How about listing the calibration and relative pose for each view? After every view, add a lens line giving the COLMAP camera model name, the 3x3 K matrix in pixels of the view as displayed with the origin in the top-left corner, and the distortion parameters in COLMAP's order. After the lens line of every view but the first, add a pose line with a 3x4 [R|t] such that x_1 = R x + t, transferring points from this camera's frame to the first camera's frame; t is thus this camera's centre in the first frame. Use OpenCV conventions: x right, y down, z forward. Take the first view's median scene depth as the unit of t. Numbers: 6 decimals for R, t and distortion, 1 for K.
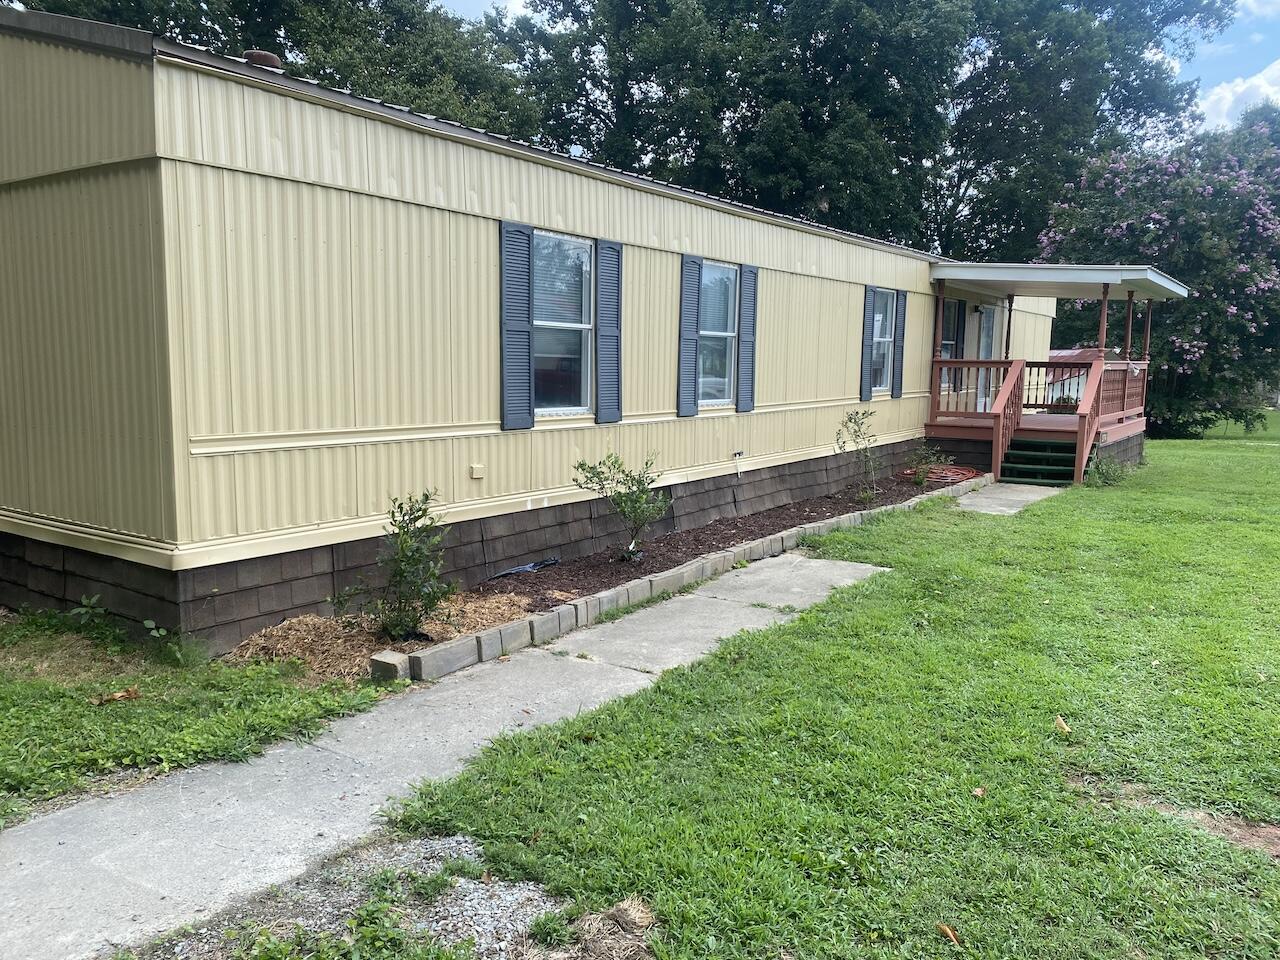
lens RADIAL K [[978.5, 0, 640.0], [0, 978.5, 480.0], [0, 0, 1]] dist [0.035043, 0.000950]
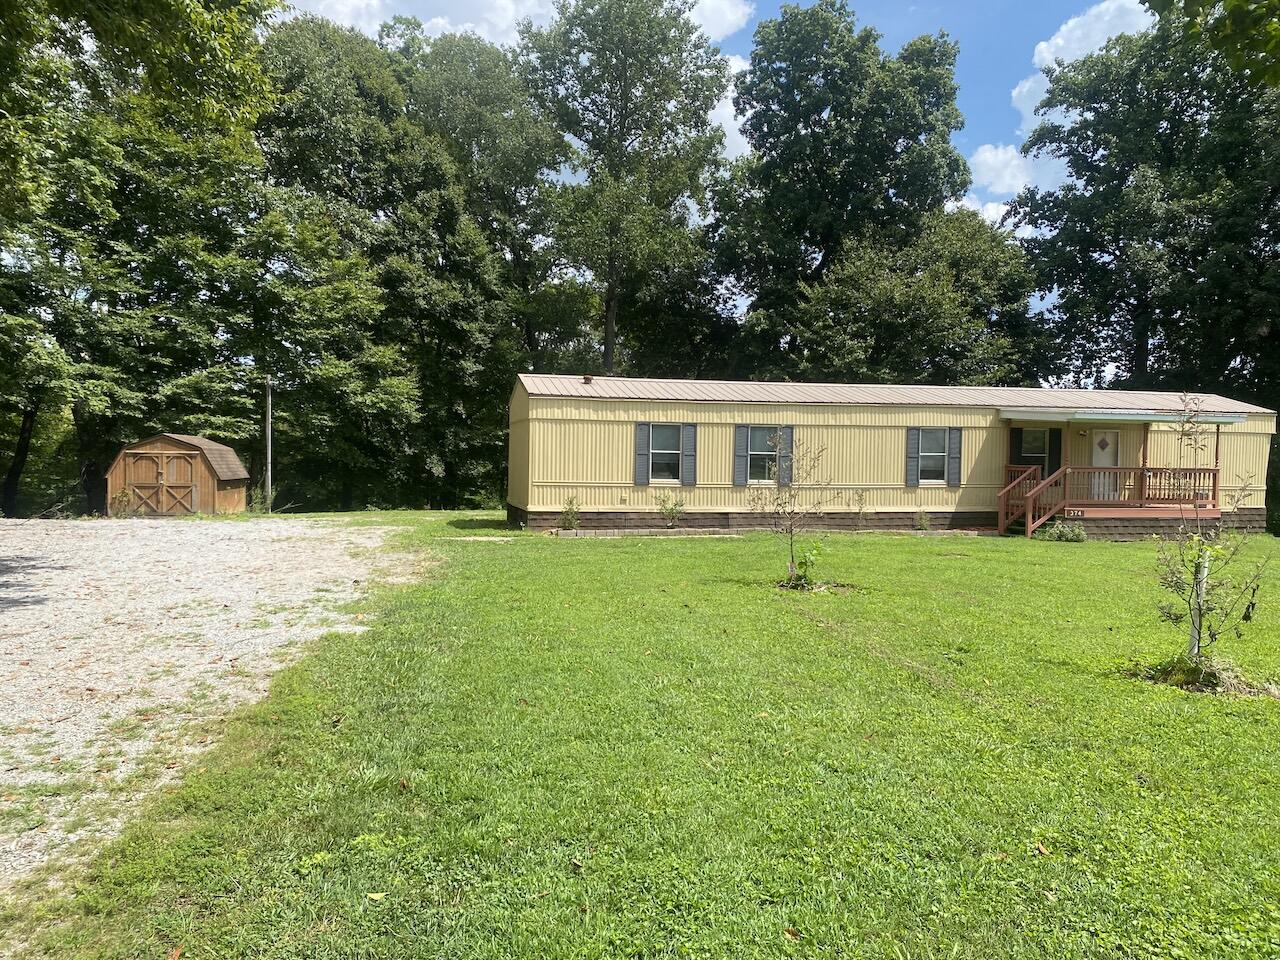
lens RADIAL K [[978.5, 0, 640.0], [0, 978.5, 480.0], [0, 0, 1]] dist [0.035043, 0.000950]
pose [[0.749551, 0.018253, -0.661694, 1.375906], [-0.088869, 0.993345, -0.073267, 0.114851], [0.655954, 0.113722, 0.746185, -0.948361]]
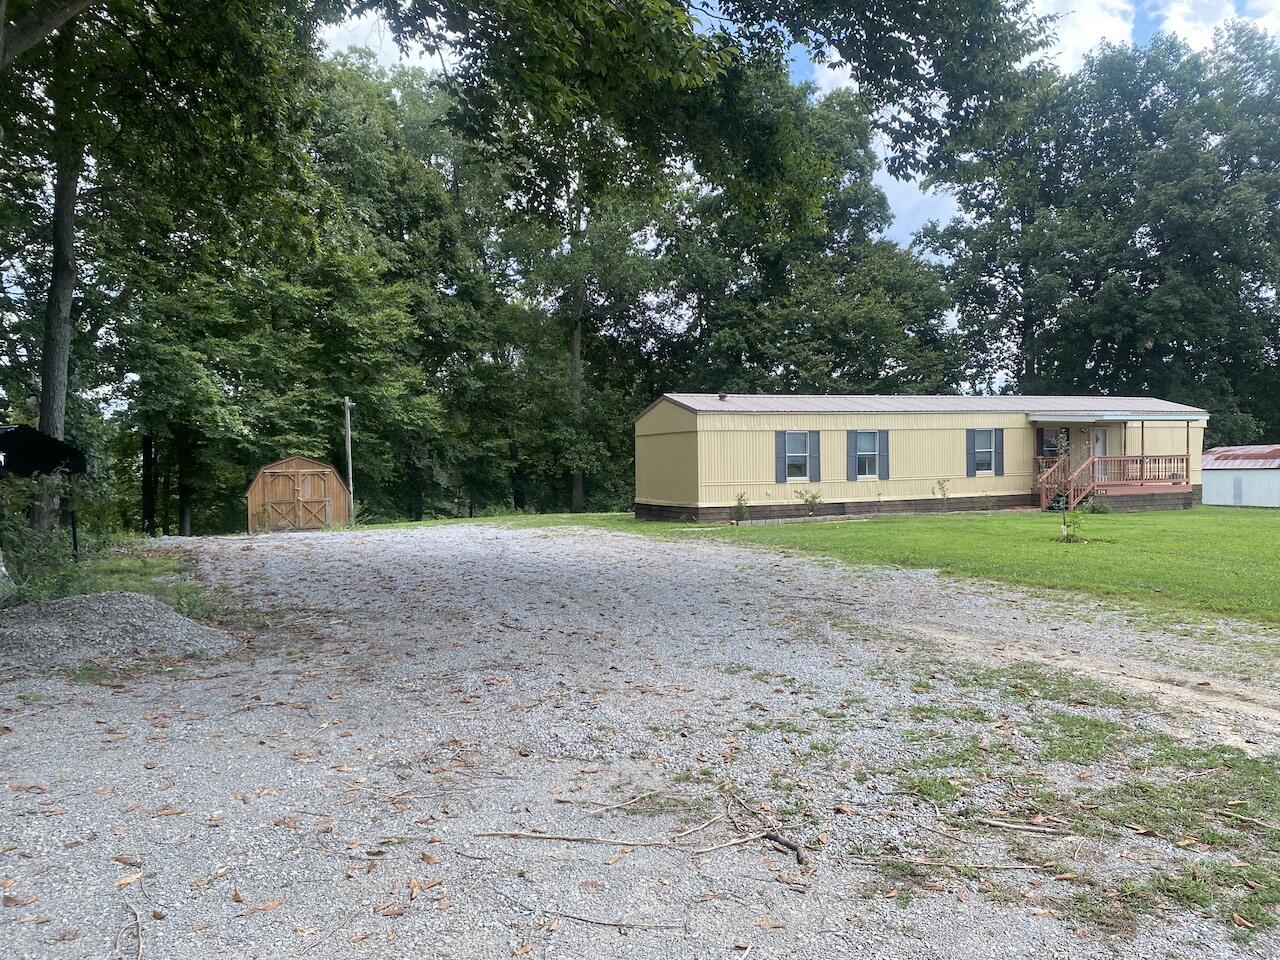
lens RADIAL K [[978.5, 0, 640.0], [0, 978.5, 480.0], [0, 0, 1]] dist [0.035043, 0.000950]
pose [[0.857264, -0.015872, -0.514633, 0.969829], [-0.037330, 0.994978, -0.092869, 0.222750], [0.513523, 0.098824, 0.852366, -1.800078]]
